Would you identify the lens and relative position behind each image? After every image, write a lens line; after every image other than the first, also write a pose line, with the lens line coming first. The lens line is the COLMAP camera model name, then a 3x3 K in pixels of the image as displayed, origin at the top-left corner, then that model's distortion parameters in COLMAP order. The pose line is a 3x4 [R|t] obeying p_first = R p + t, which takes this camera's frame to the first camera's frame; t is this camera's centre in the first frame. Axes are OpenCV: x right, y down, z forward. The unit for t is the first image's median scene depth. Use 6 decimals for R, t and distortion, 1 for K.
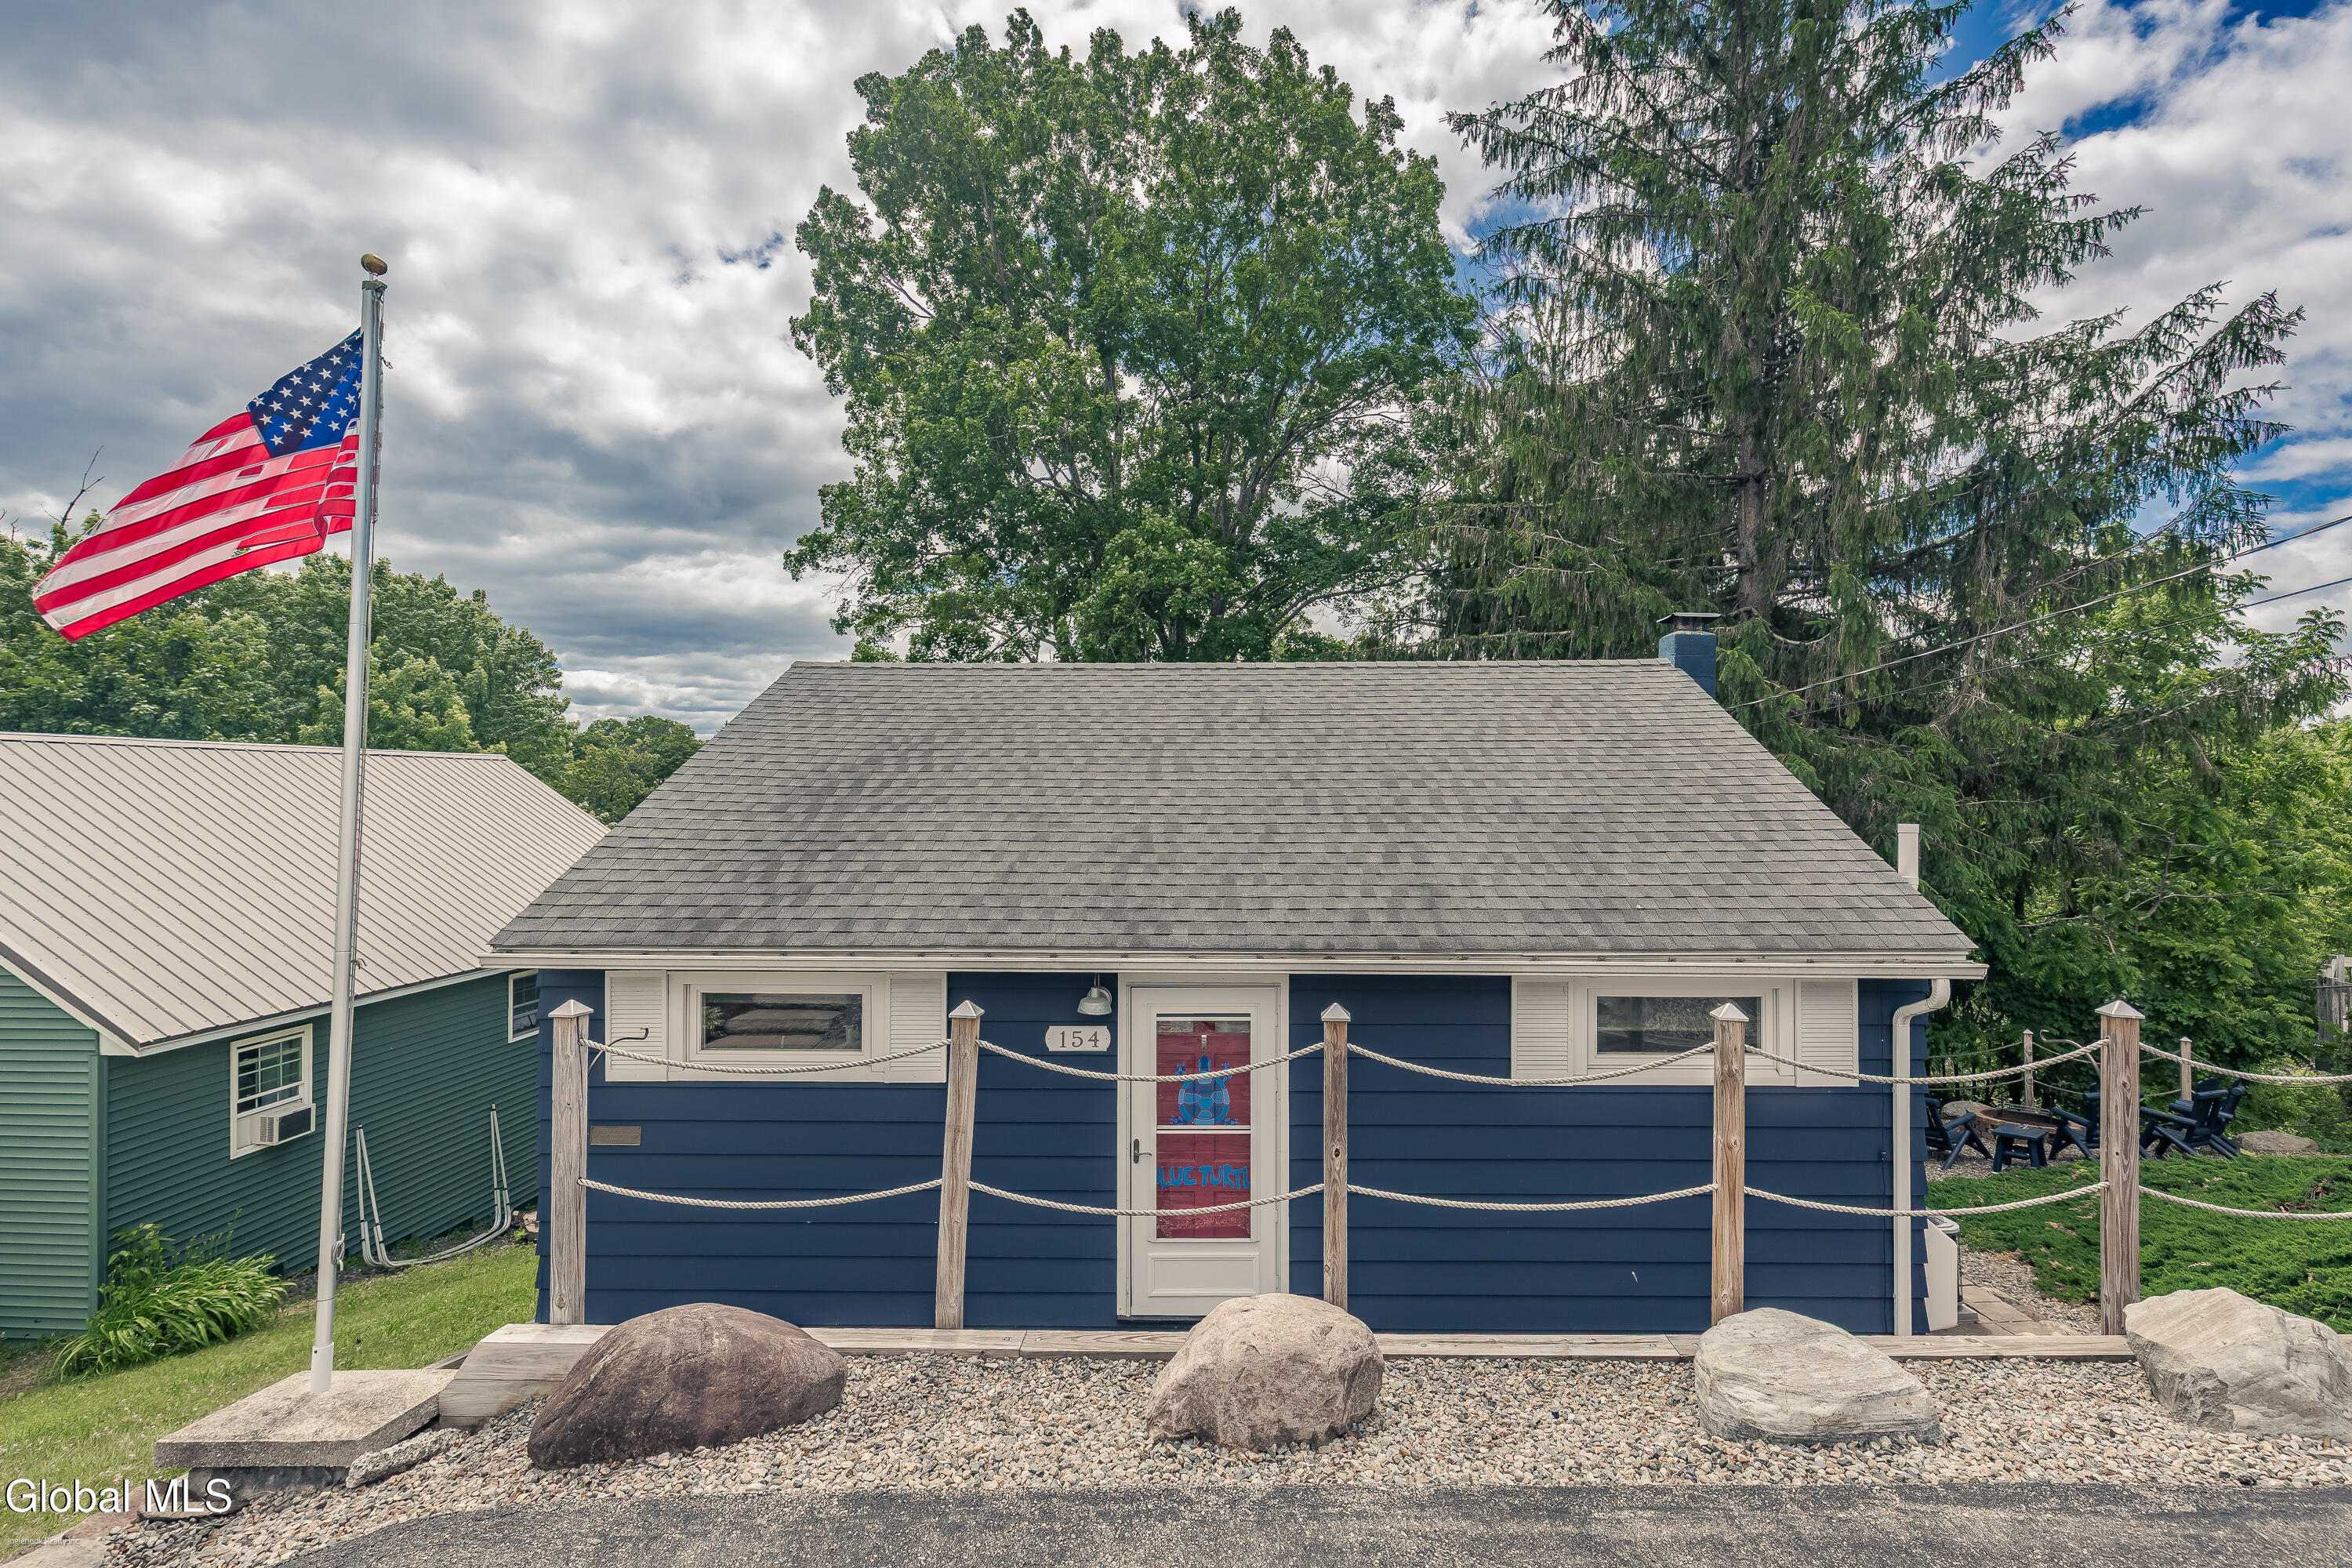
lens RADIAL K [[1059.2, 0, 1215.1], [0, 1059.2, 762.7], [0, 0, 1]] dist [0.007252, -0.002651]
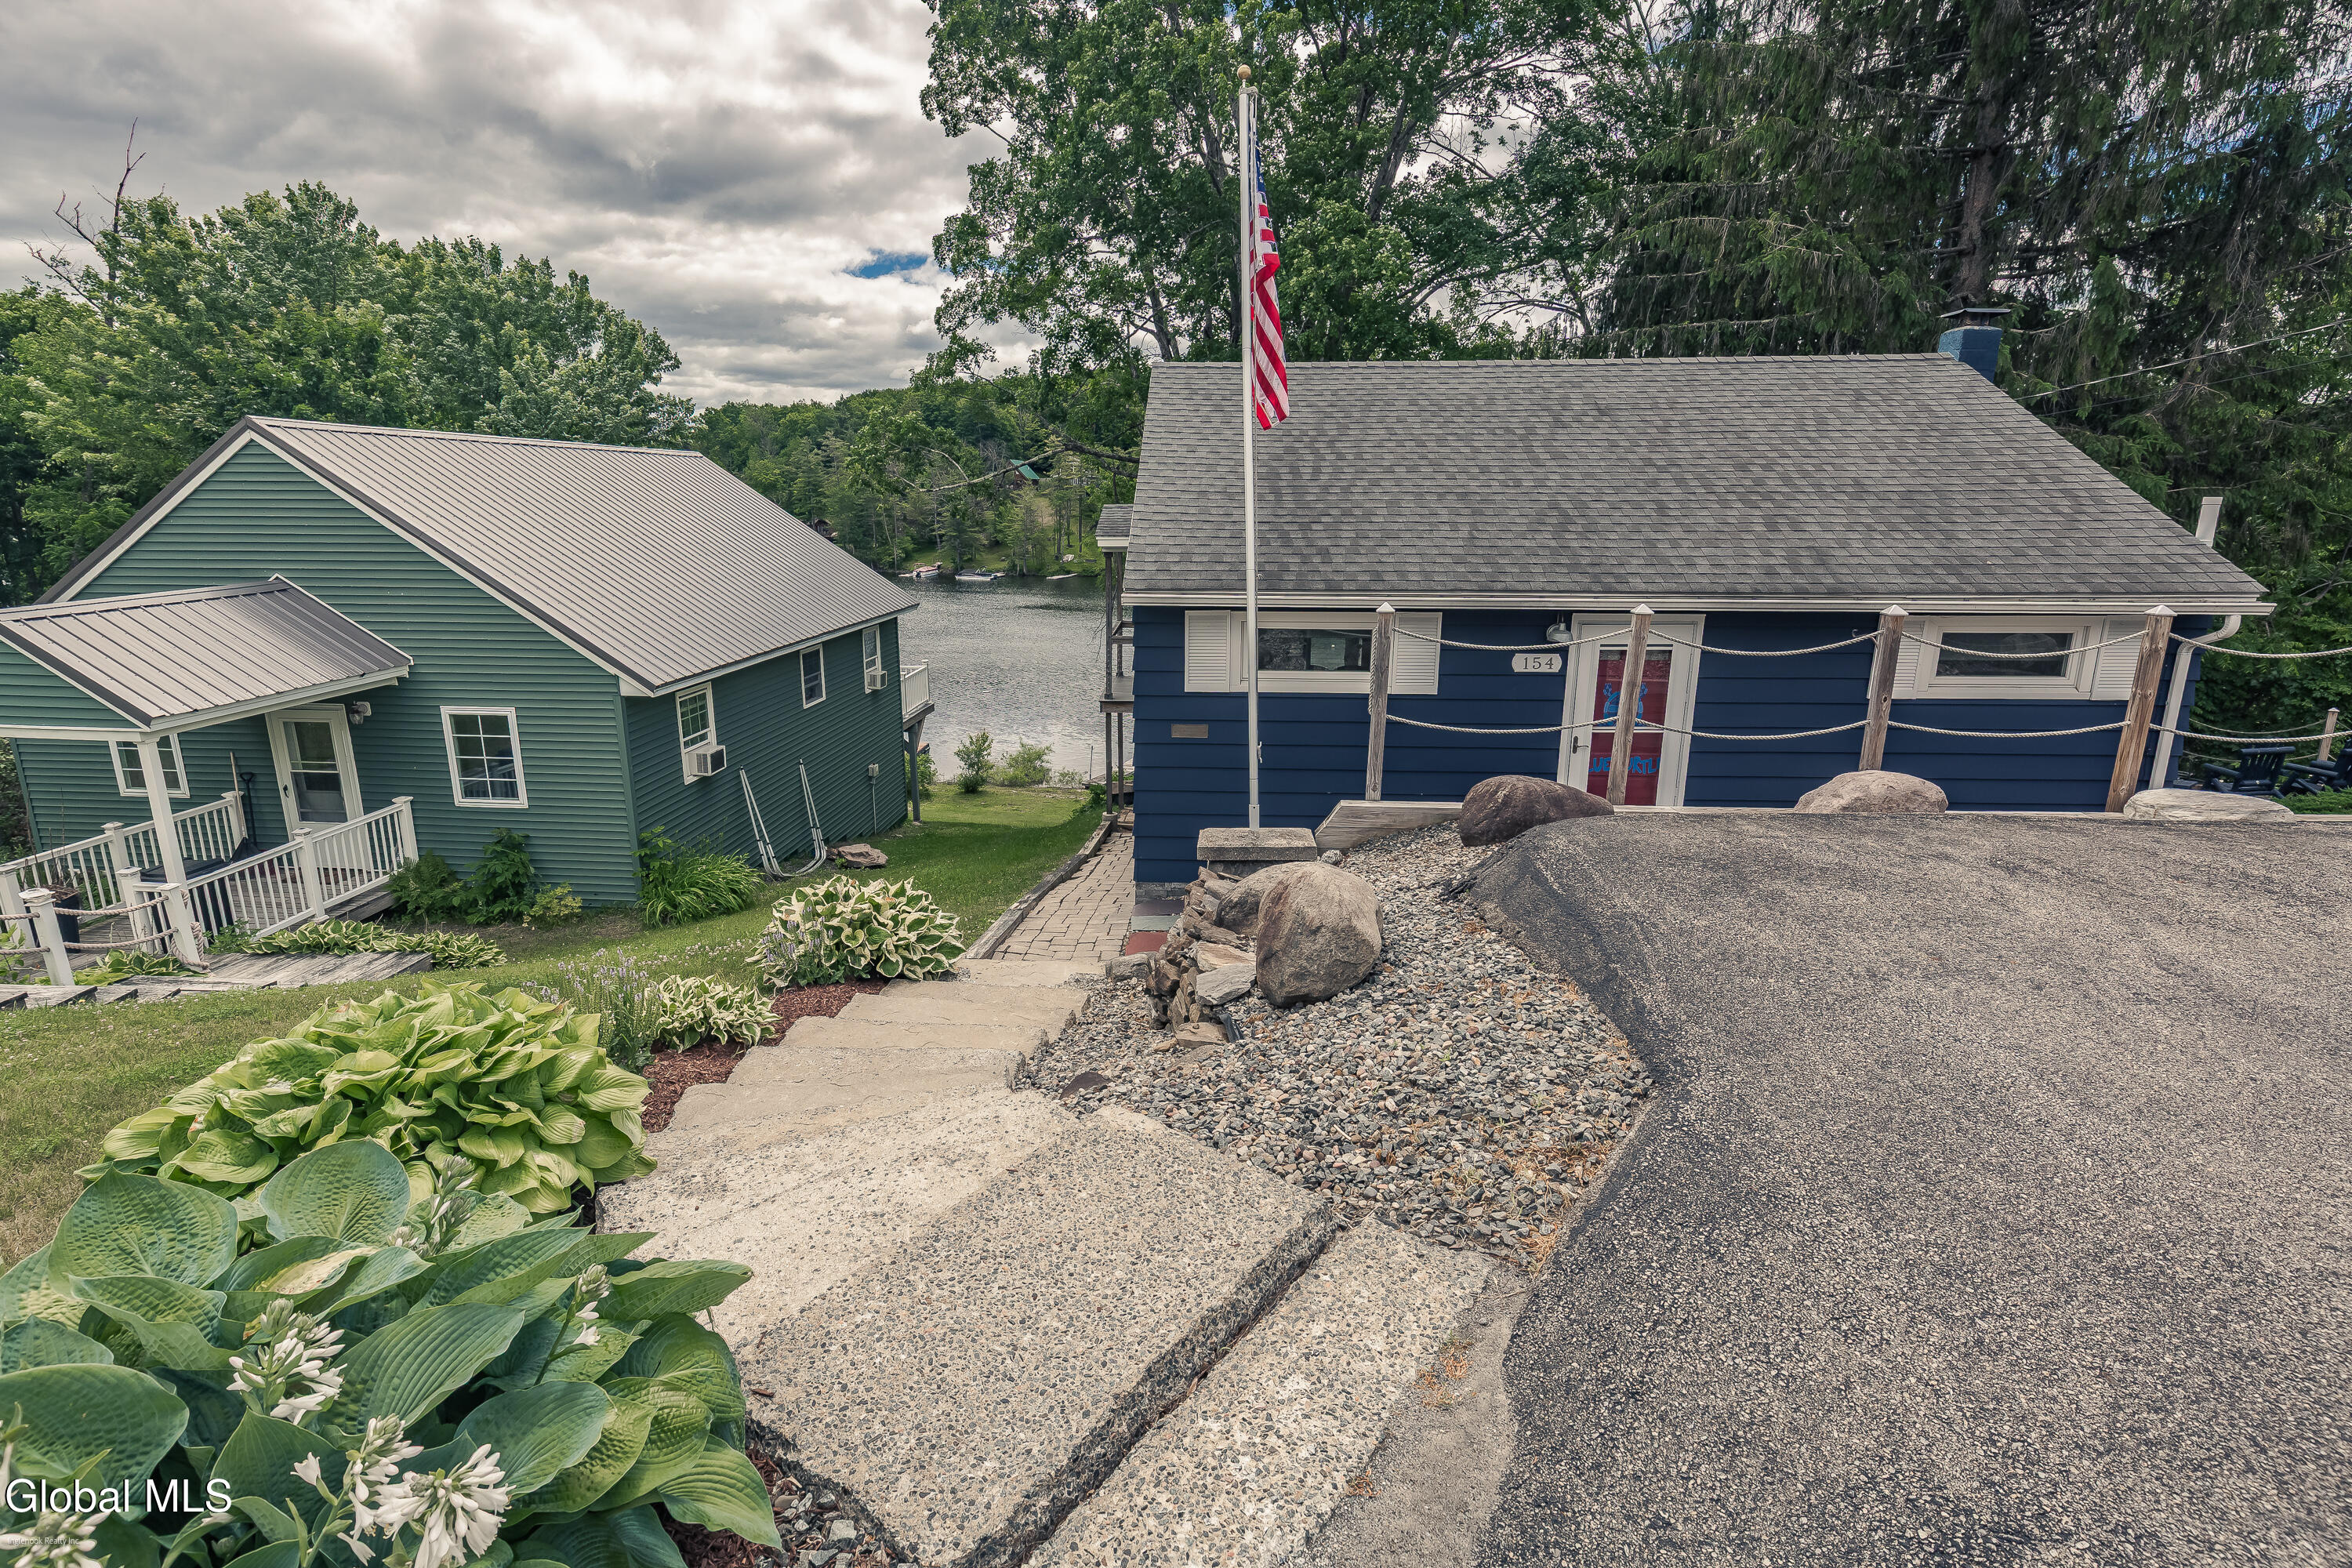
lens RADIAL K [[1143.8, 0, 1131.8], [0, 1143.8, 750.1], [0, 0, 1]] dist [0.002043, 0.000842]
pose [[0.999115, 0.007298, -0.041423, -0.481063], [0.002953, 0.970233, 0.242157, 0.014273], [0.041957, -0.242065, 0.969352, -0.367251]]
